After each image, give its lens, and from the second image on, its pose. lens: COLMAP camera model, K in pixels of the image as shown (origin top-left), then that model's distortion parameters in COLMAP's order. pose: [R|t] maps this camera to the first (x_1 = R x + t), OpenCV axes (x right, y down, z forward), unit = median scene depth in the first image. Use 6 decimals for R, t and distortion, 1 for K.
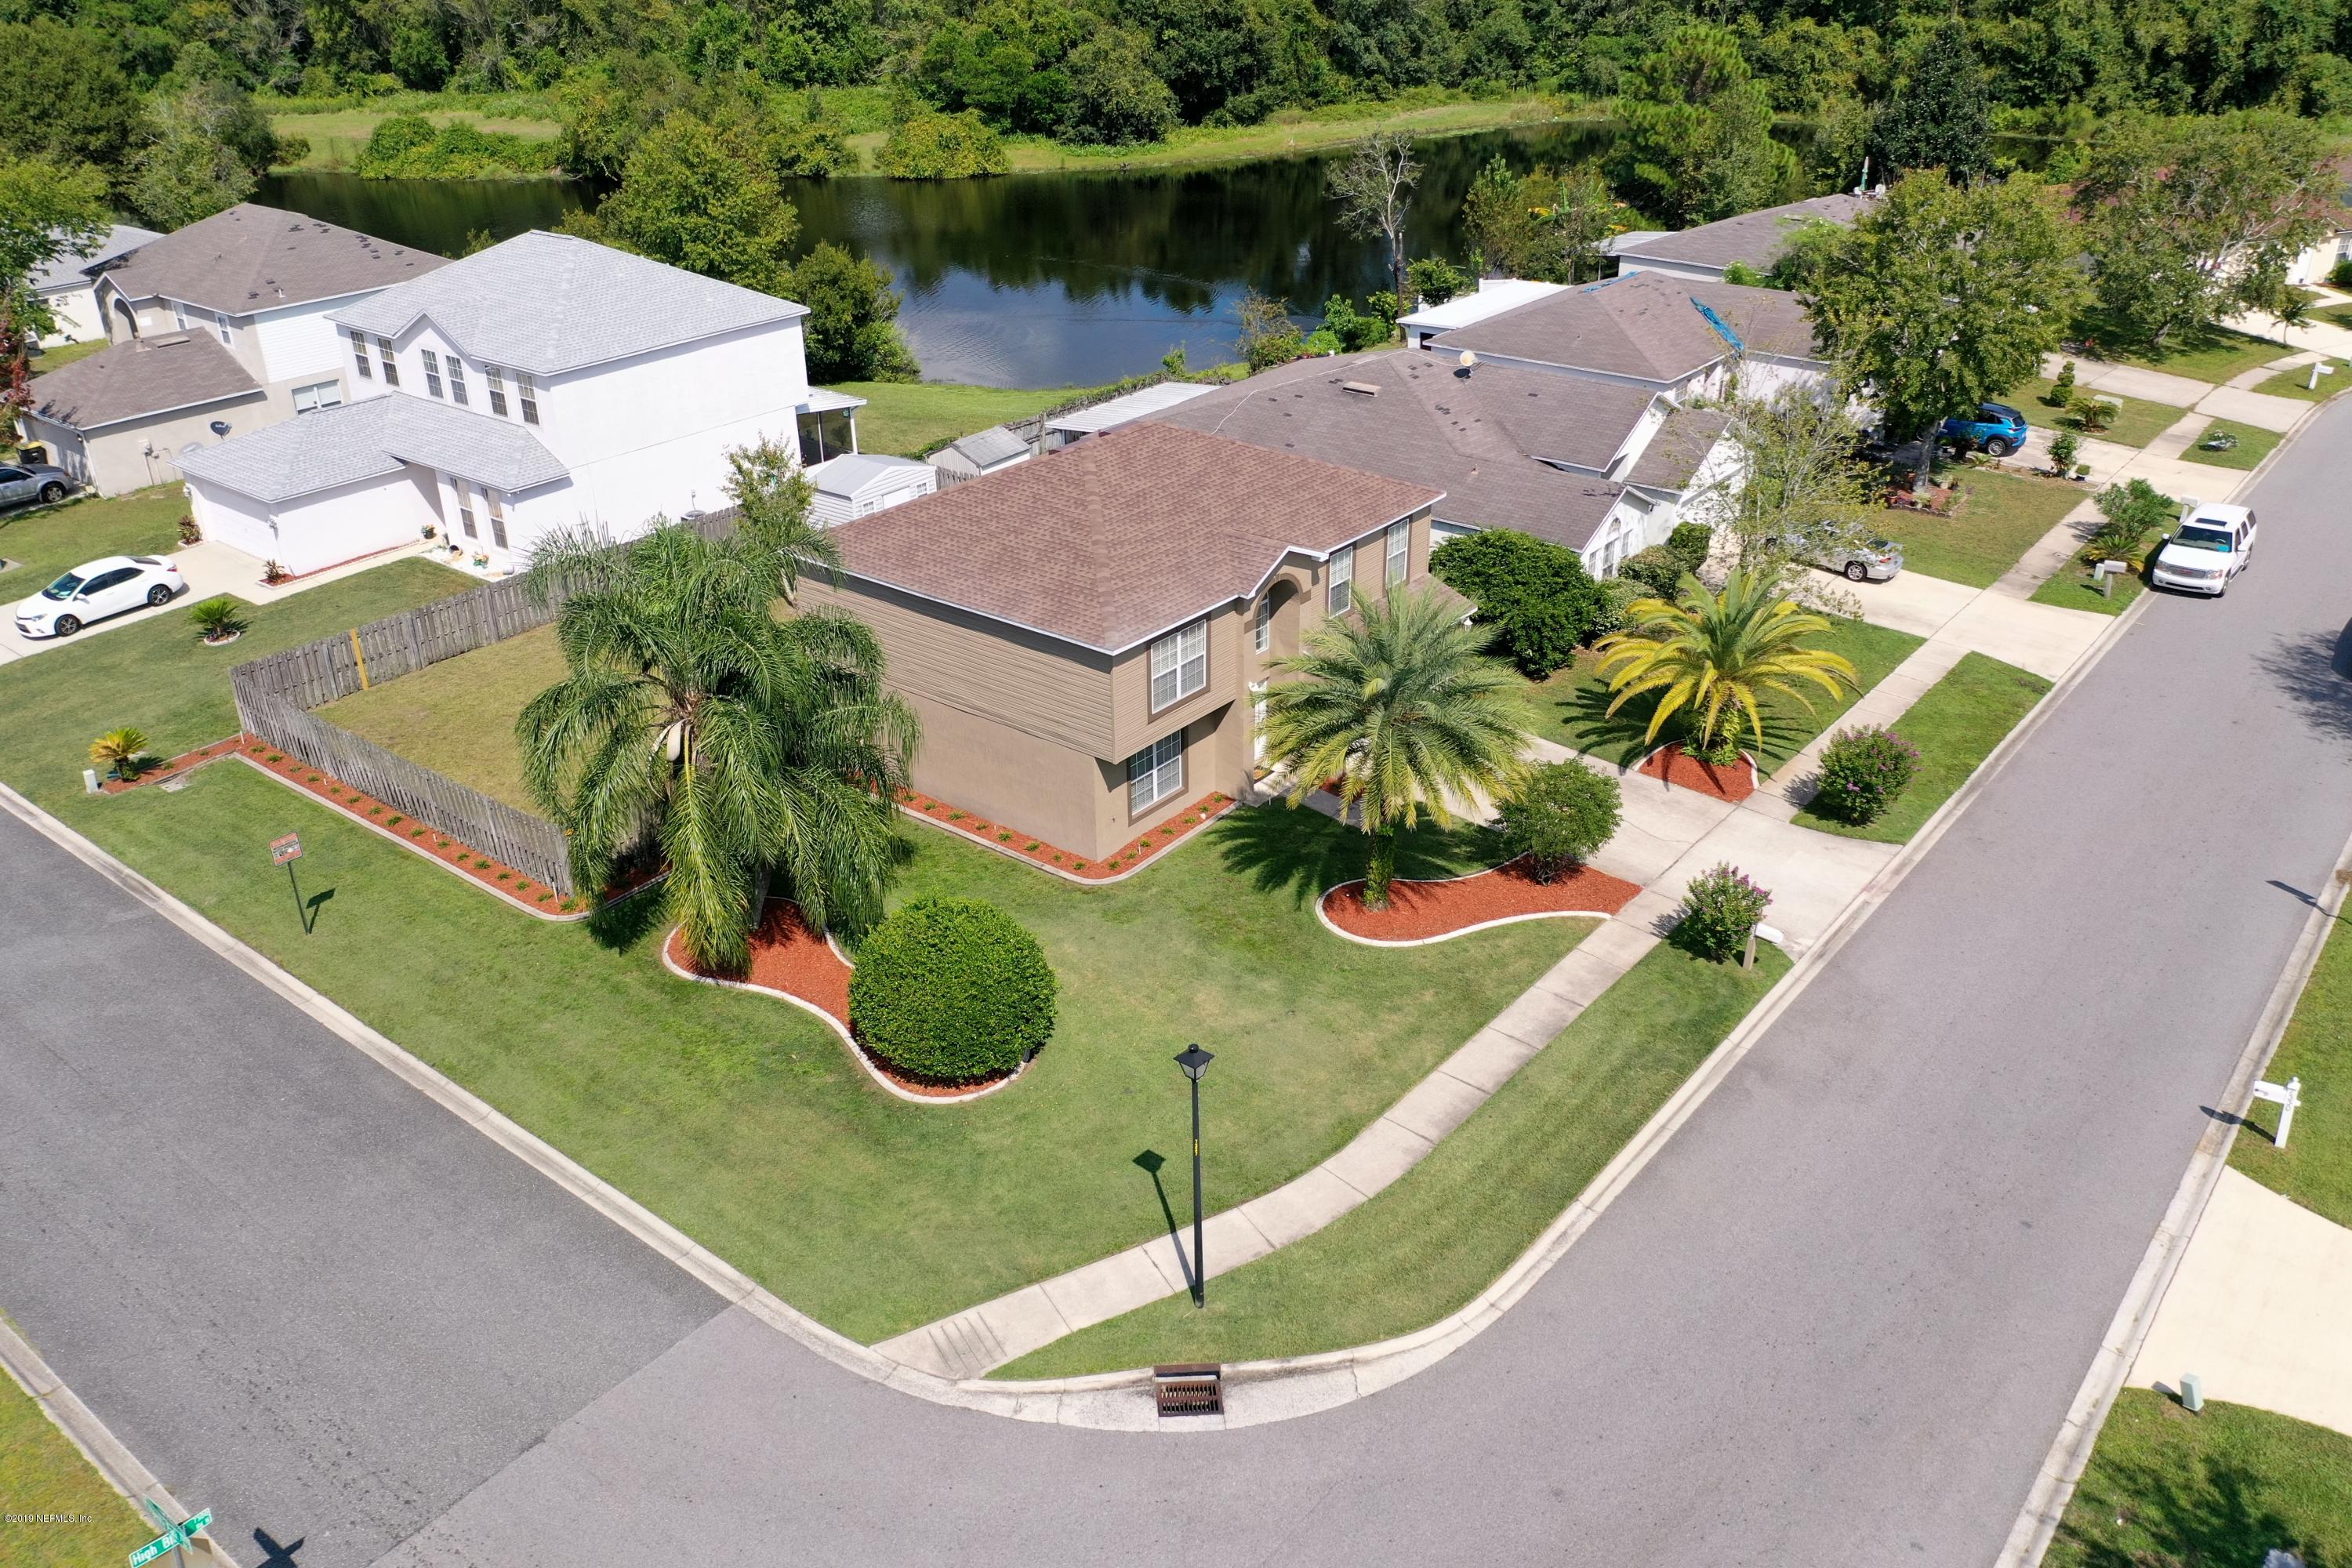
lens RADIAL K [[1826.1, 0, 1176.0], [0, 1826.1, 784.0], [0, 0, 1]] dist [-0.004909, -0.004147]
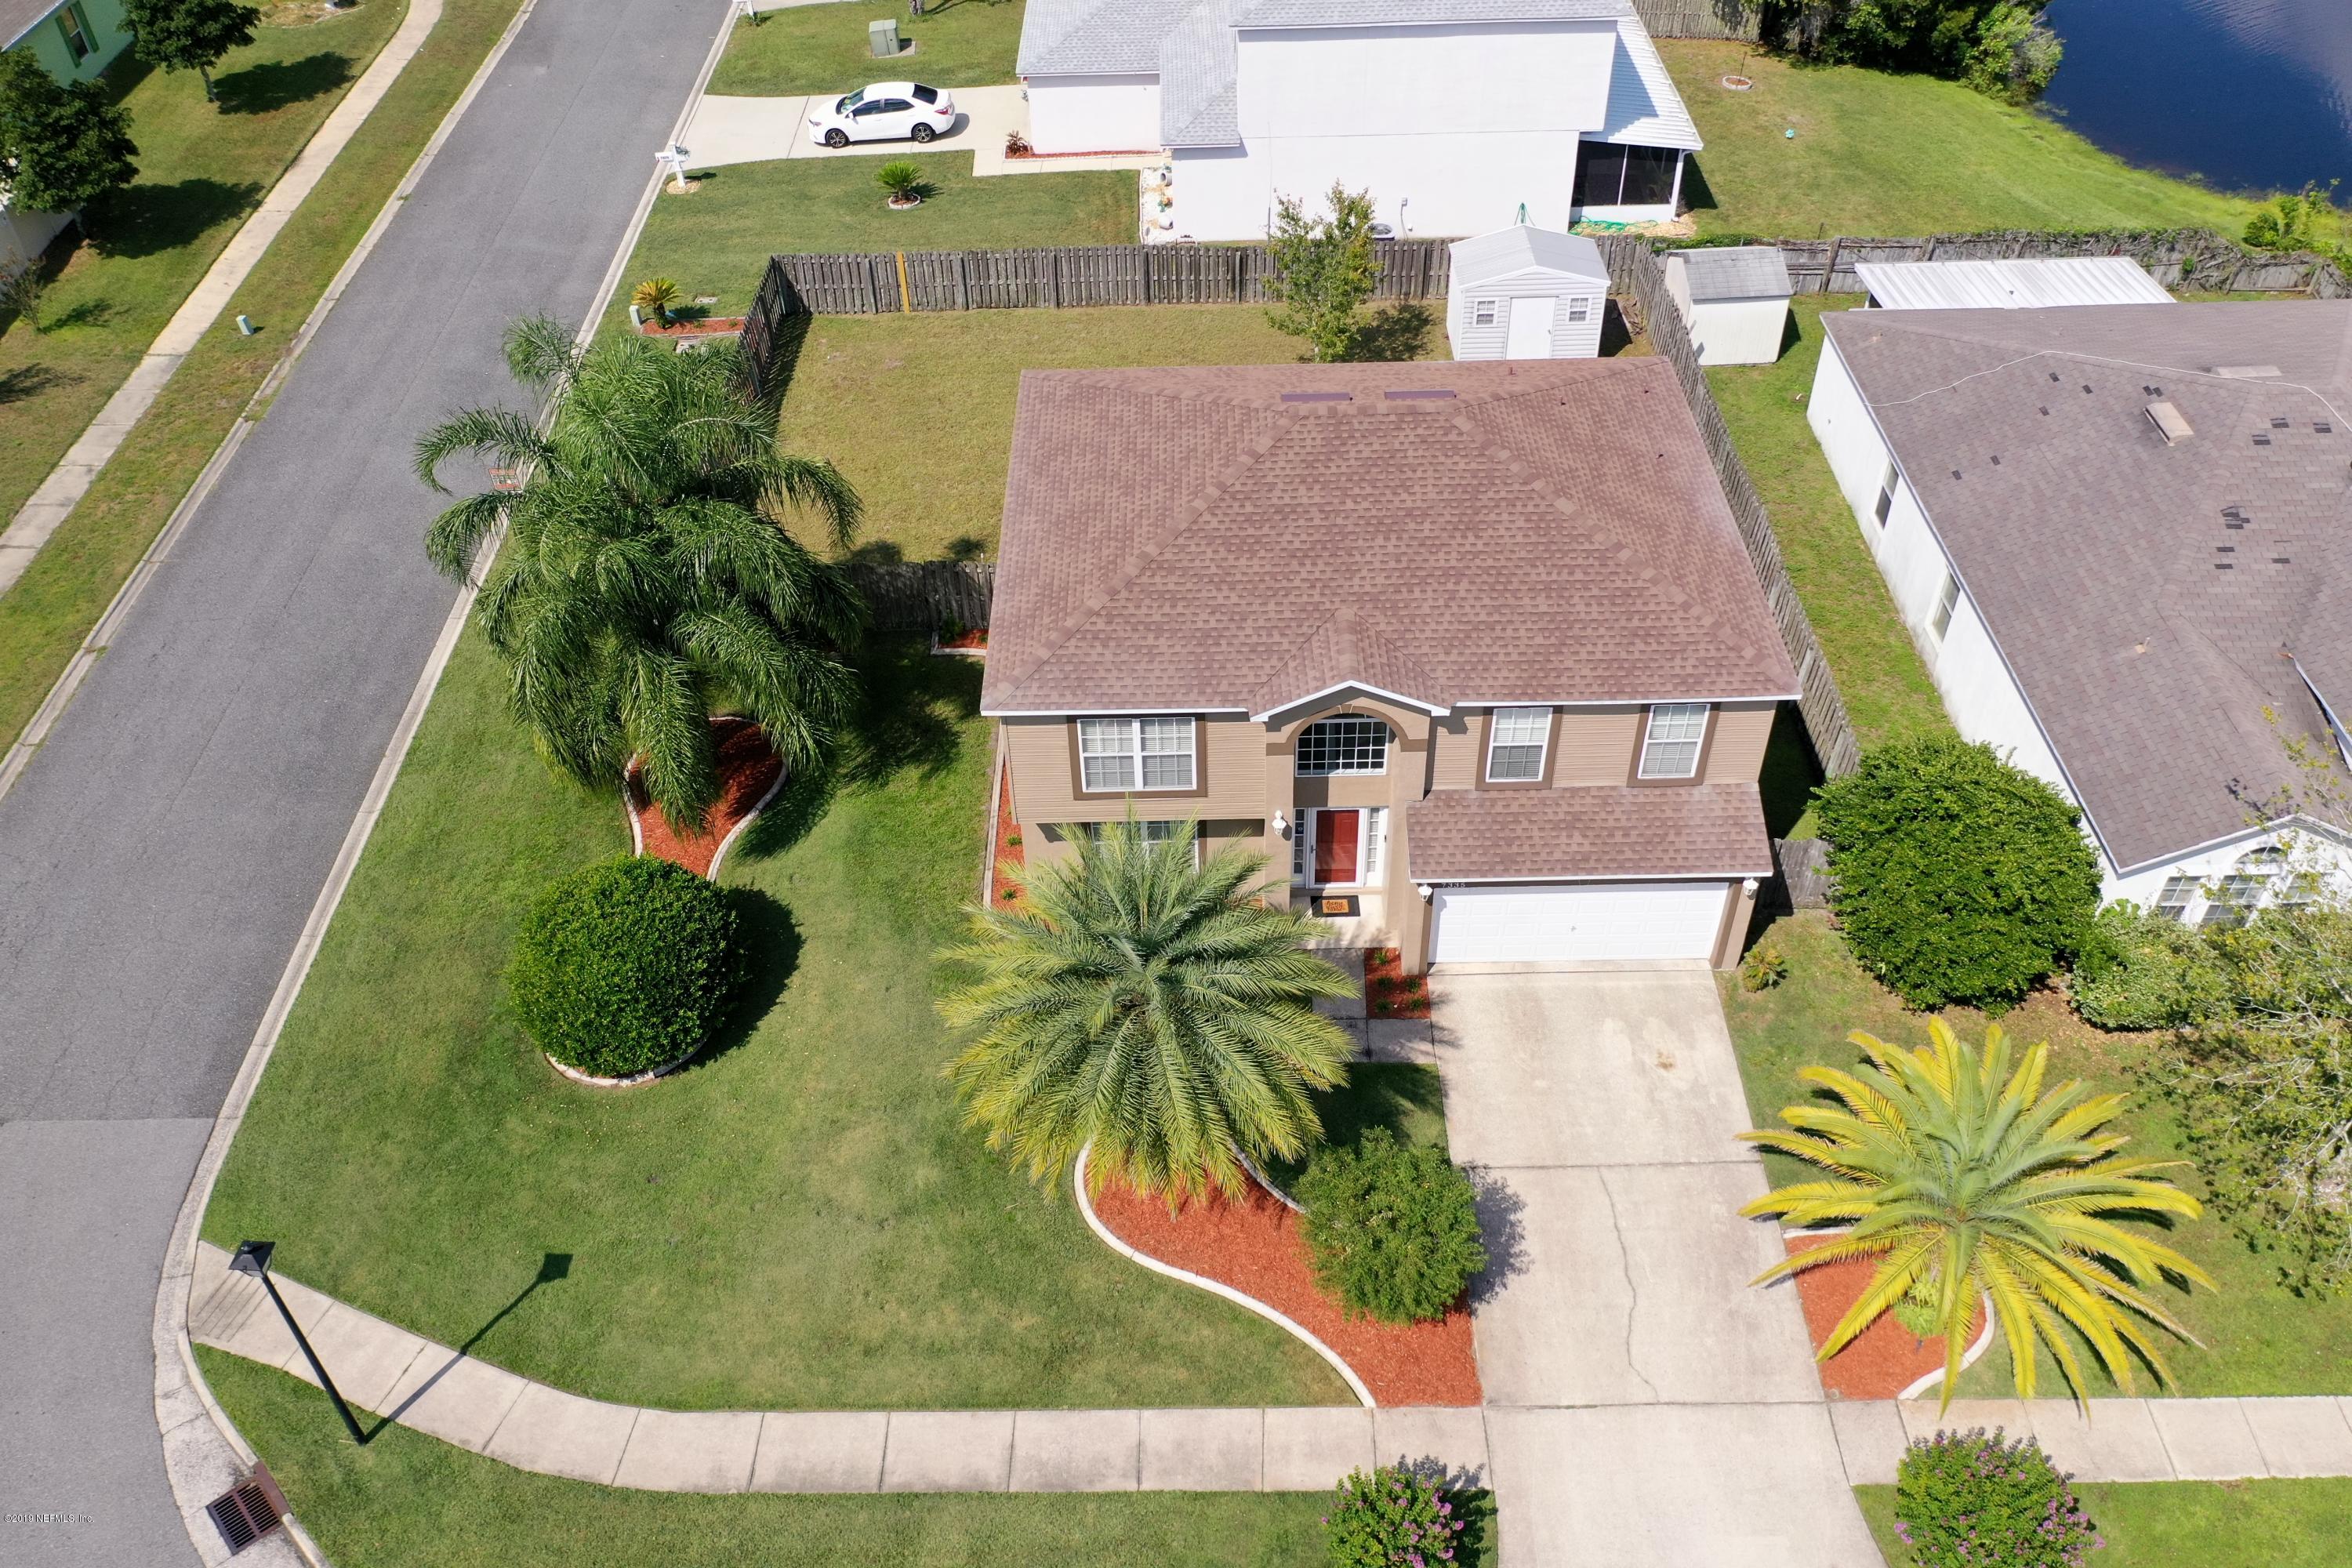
lens RADIAL K [[1830.3, 0, 1180.1], [0, 1830.3, 780.7], [0, 0, 1]] dist [-0.004251, -0.002423]
pose [[0.631091, 0.526263, -0.569887, 0.429231], [-0.340788, 0.848069, 0.405763, -0.352092], [0.696841, -0.061863, 0.714553, 0.449527]]
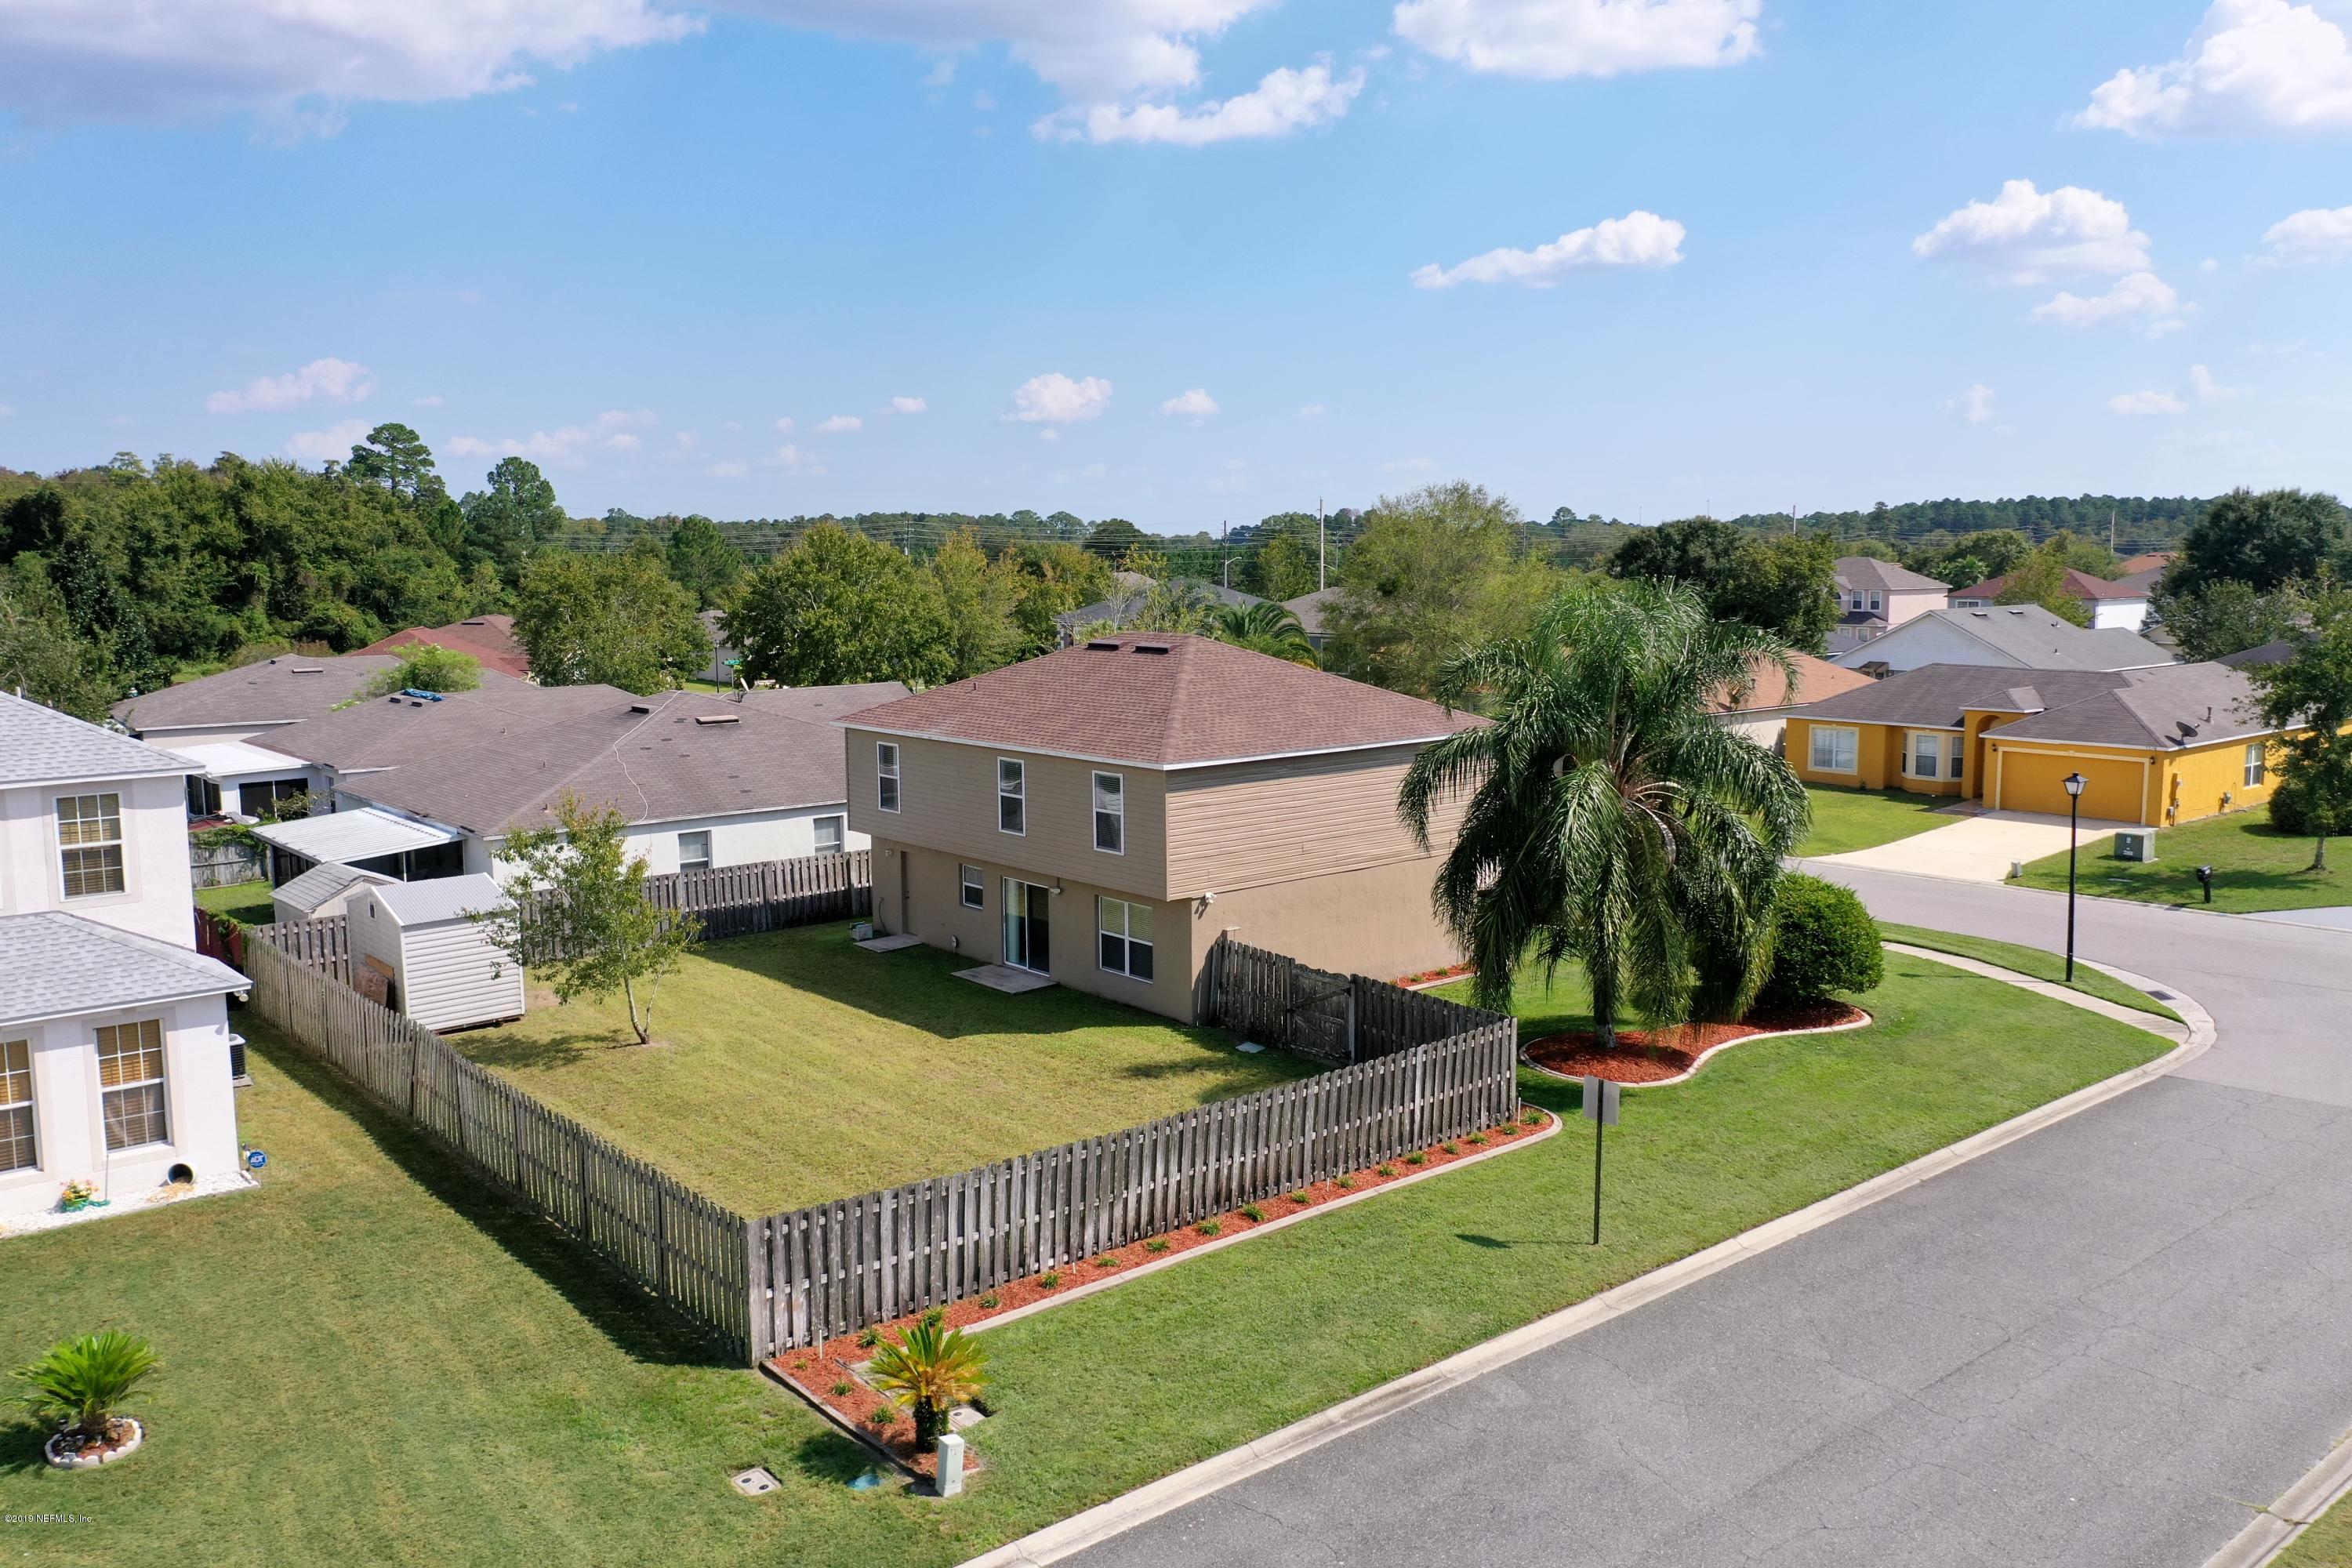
lens RADIAL K [[1830.3, 0, 1180.1], [0, 1830.3, 780.7], [0, 0, 1]] dist [-0.004251, -0.002423]
pose [[0.195289, -0.116767, 0.973770, -1.063820], [0.445298, 0.895201, 0.018041, -0.140139], [-0.873826, 0.430094, 0.226819, 0.844431]]
